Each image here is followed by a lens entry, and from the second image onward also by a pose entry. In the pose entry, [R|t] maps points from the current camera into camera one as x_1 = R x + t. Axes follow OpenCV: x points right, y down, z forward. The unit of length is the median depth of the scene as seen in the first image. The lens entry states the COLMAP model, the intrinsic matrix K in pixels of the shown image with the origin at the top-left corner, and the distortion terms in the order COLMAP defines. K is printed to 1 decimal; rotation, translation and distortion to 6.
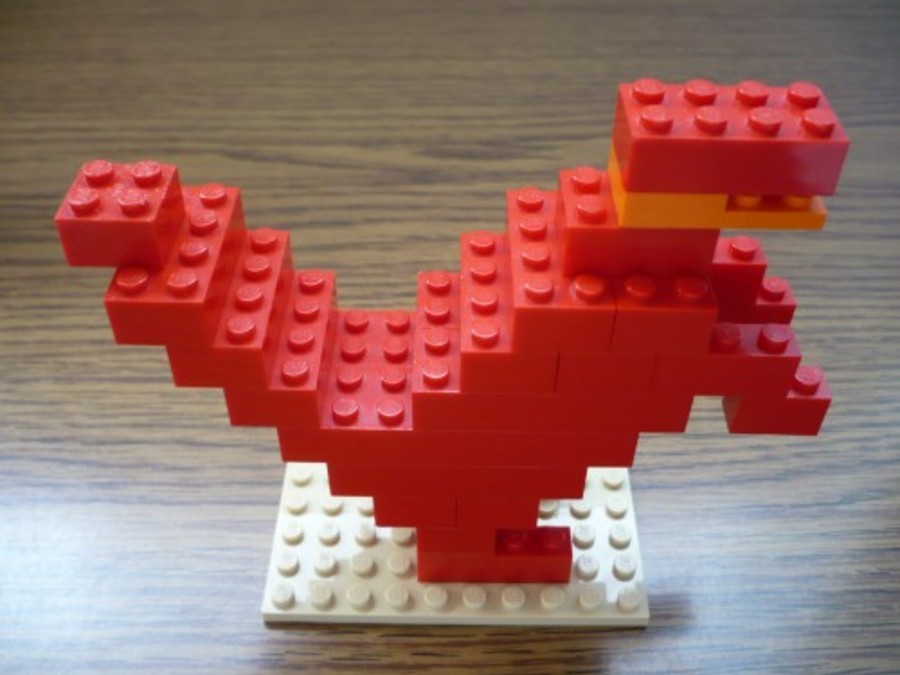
lens RADIAL K [[925.0, 0, 447.8], [0, 925.0, 336.0], [0, 0, 1]] dist [-0.085489, -0.018129]
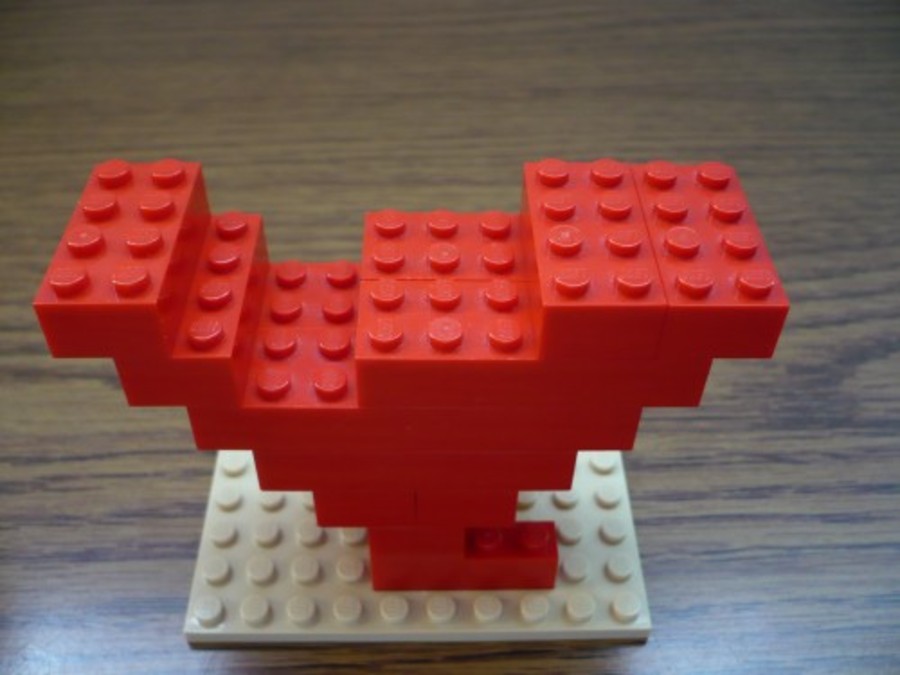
lens RADIAL K [[925.0, 0, 447.8], [0, 925.0, 336.0], [0, 0, 1]] dist [-0.085489, -0.018129]
pose [[0.999424, -0.014152, 0.030851, 0.014256], [0.013528, 0.999701, 0.020350, 0.024111], [-0.031130, -0.019921, 0.999317, 0.194117]]
